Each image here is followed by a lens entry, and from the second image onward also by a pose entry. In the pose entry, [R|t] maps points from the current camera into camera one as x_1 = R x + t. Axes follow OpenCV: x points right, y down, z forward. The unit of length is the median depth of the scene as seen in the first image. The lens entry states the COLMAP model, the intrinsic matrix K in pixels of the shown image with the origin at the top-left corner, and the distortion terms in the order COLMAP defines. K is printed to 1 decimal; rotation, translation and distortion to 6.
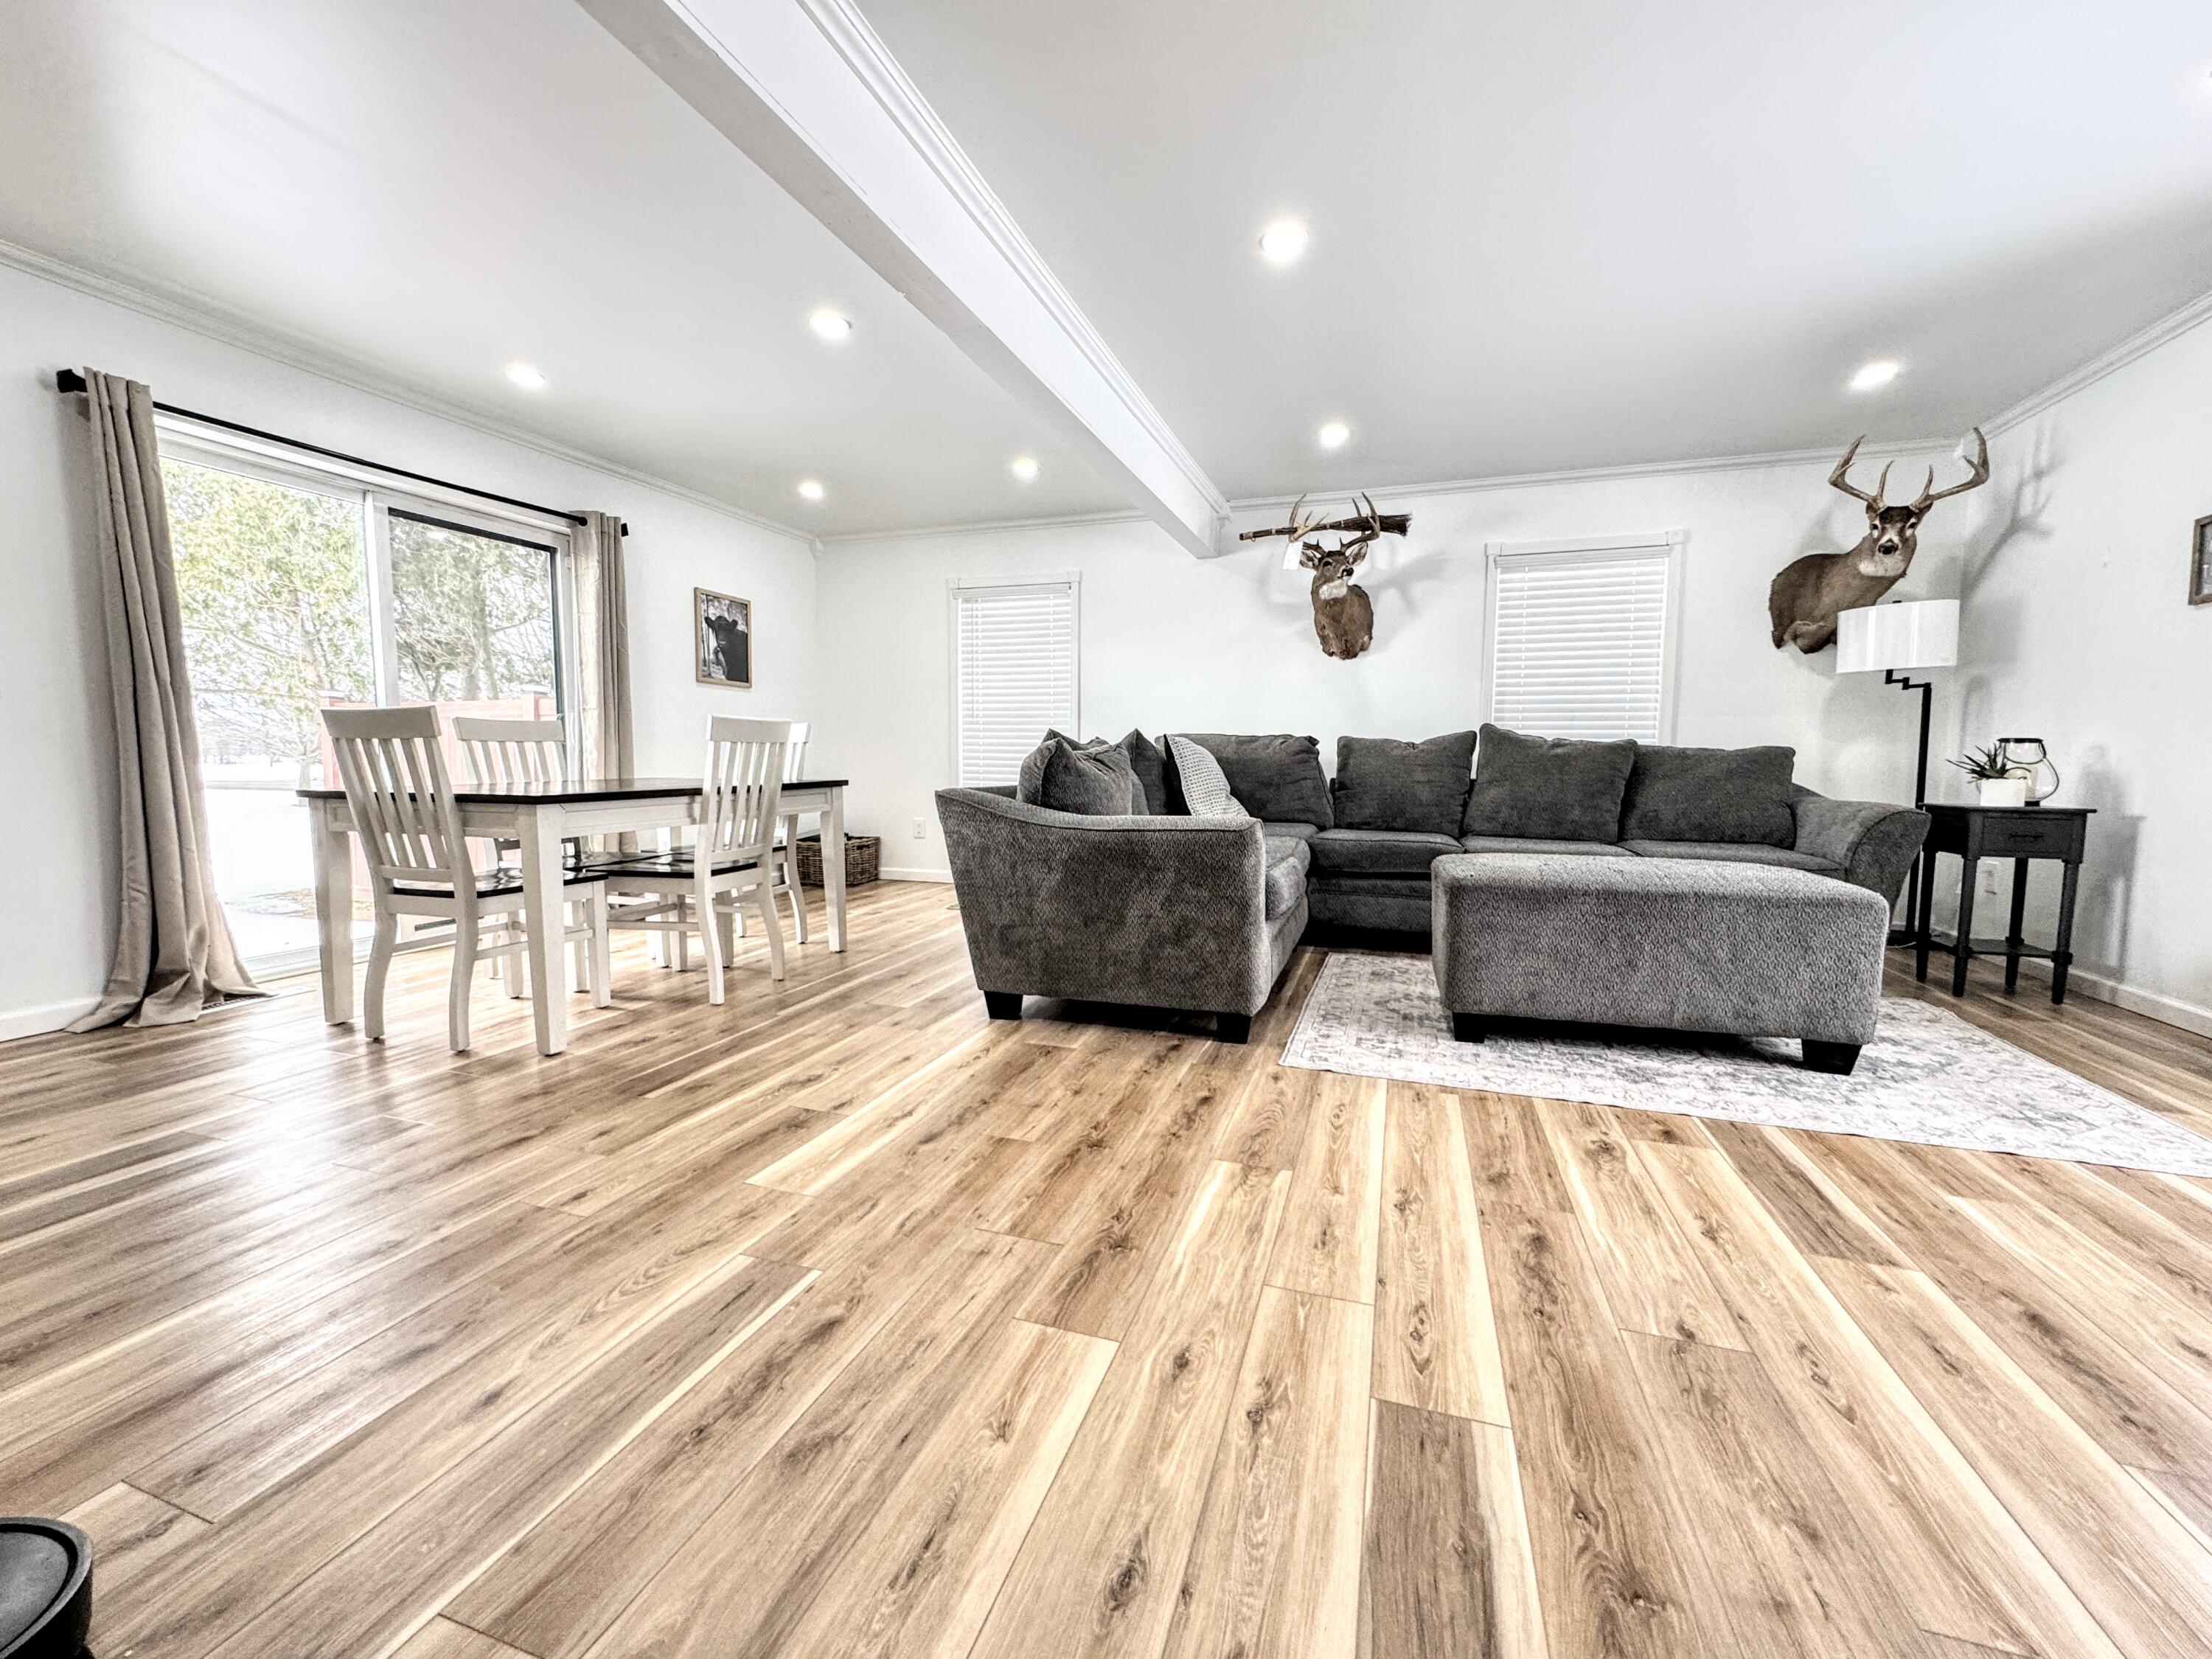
lens RADIAL K [[885.1, 0, 1107.9], [0, 885.1, 824.5], [0, 0, 1]] dist [0.000335, -0.000221]
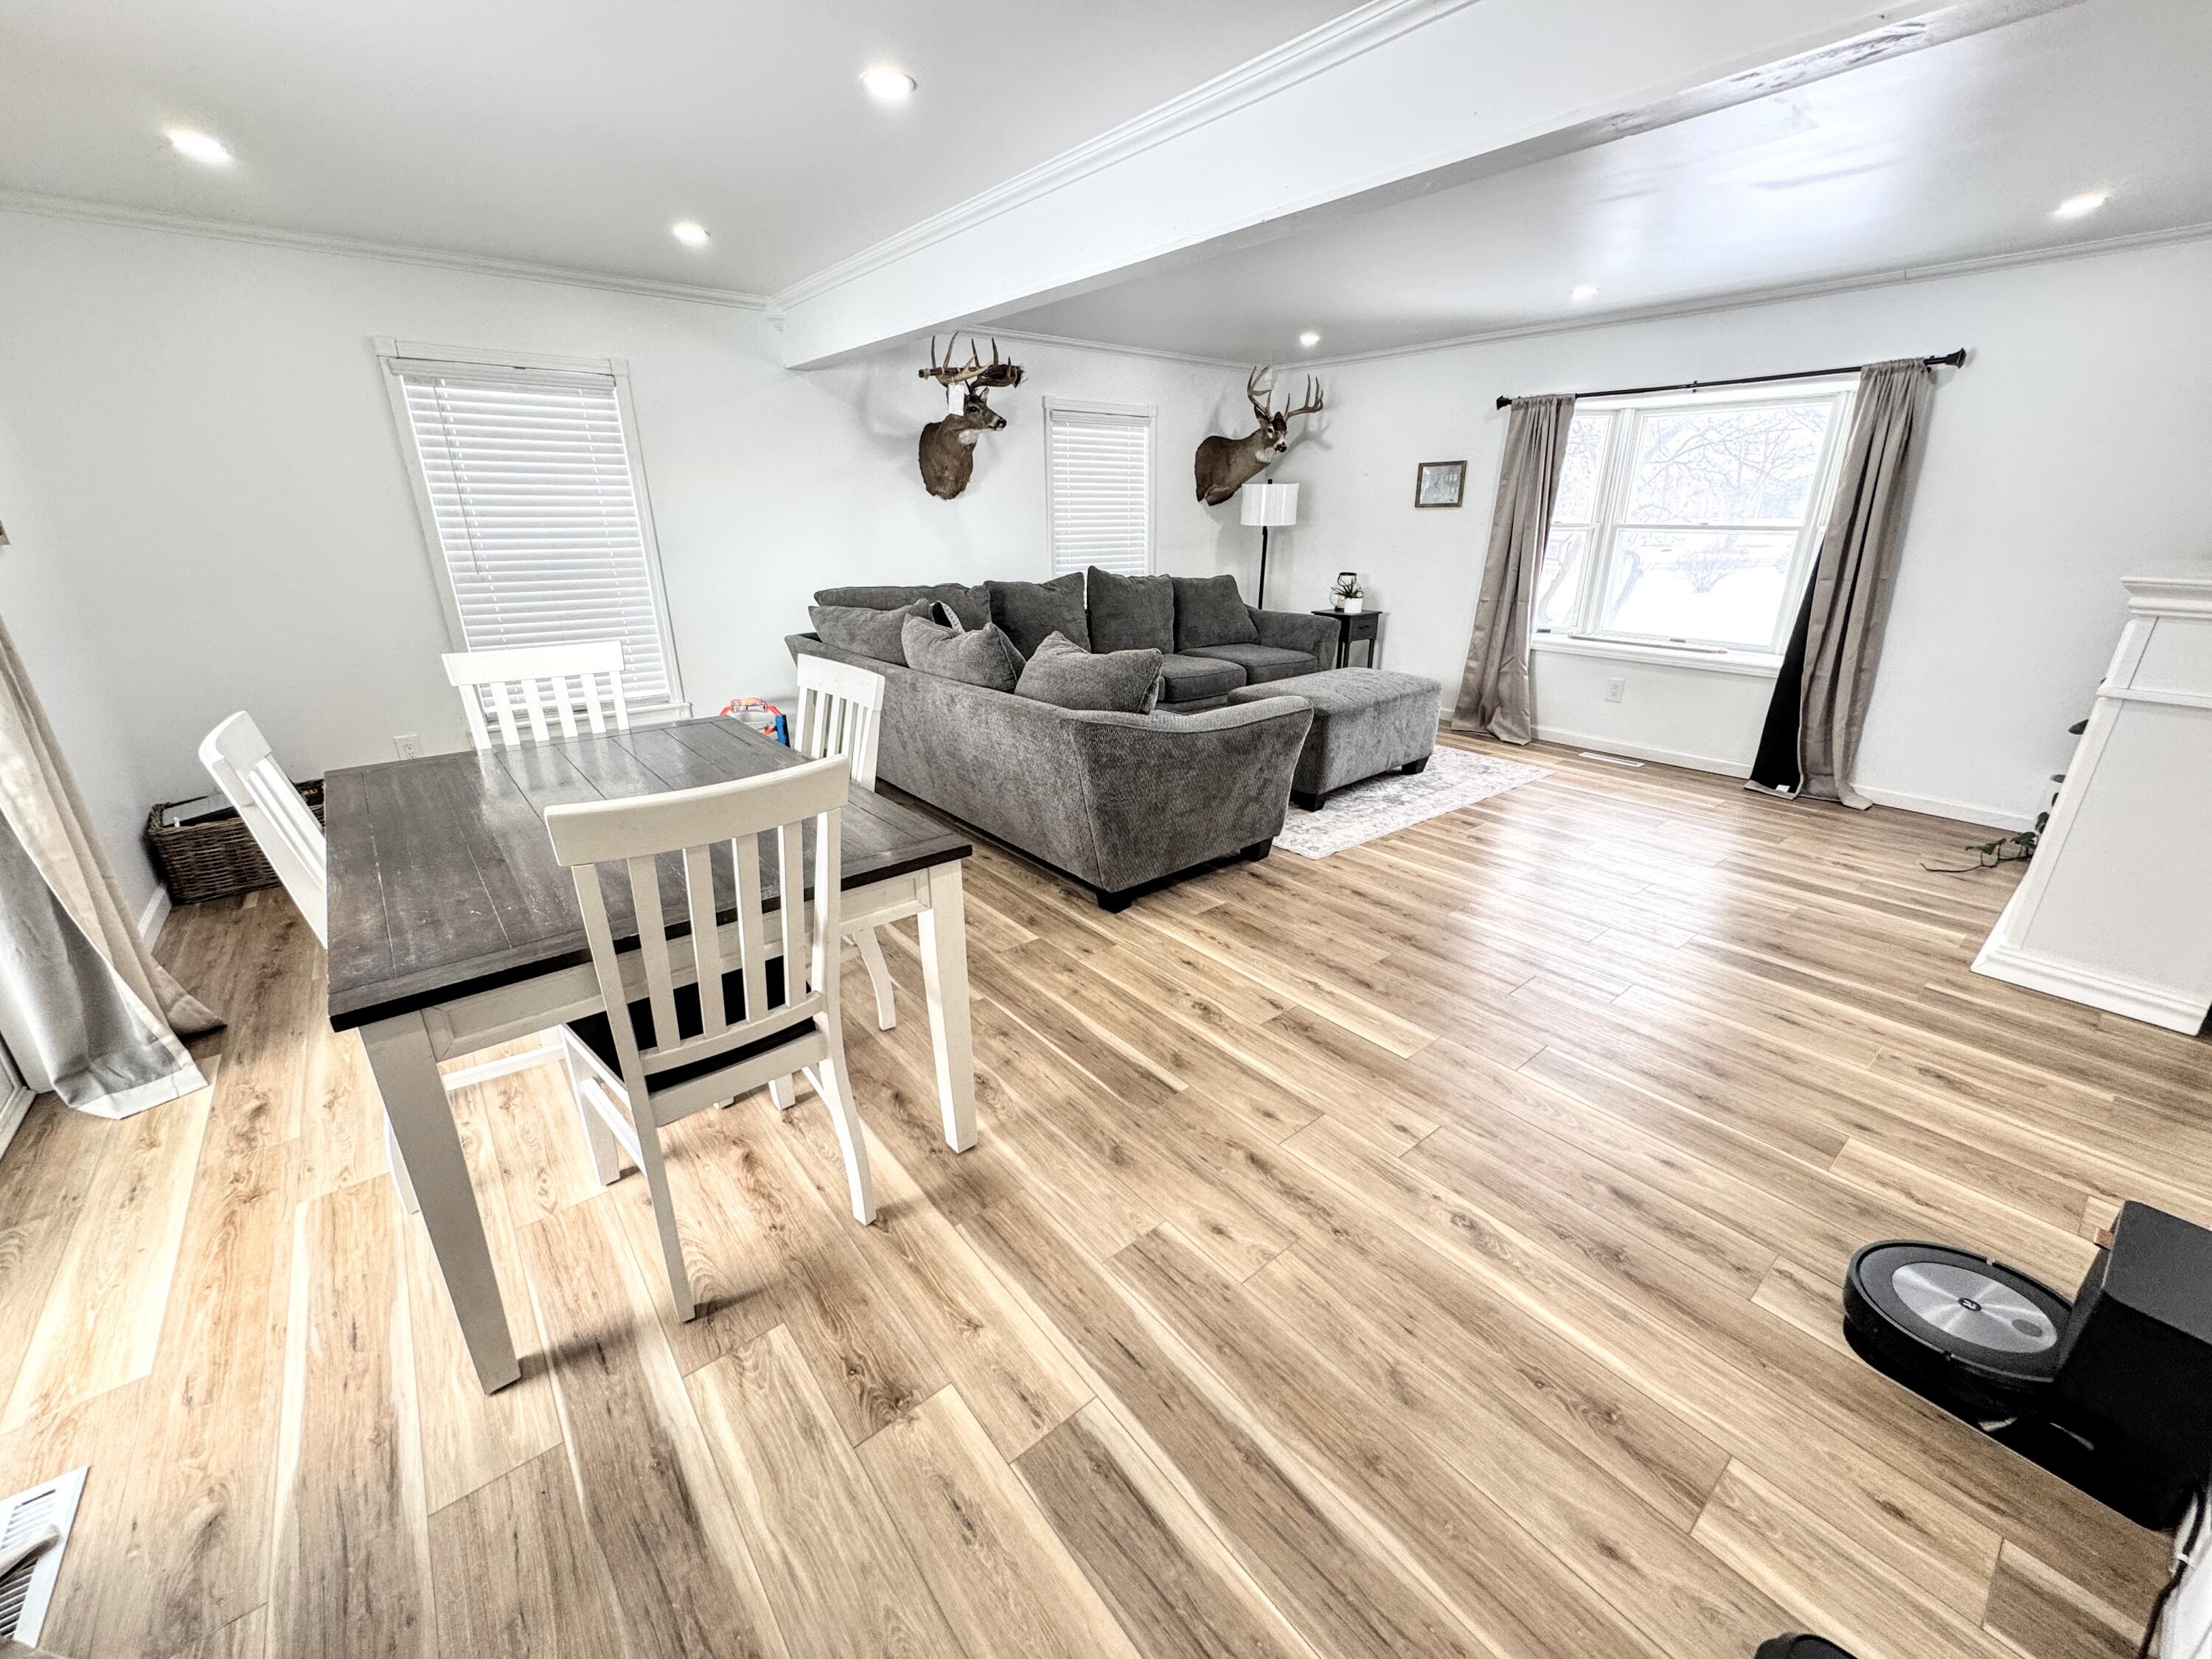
lens RADIAL K [[885.1, 0, 1105.4], [0, 885.1, 830.8], [0, 0, 1]] dist [0.000335, -0.000221]
pose [[0.528312, -0.298970, 0.794672, -1.041127], [0.069135, 0.947993, 0.310691, -0.233754], [-0.846231, -0.109202, 0.521506, 0.476910]]
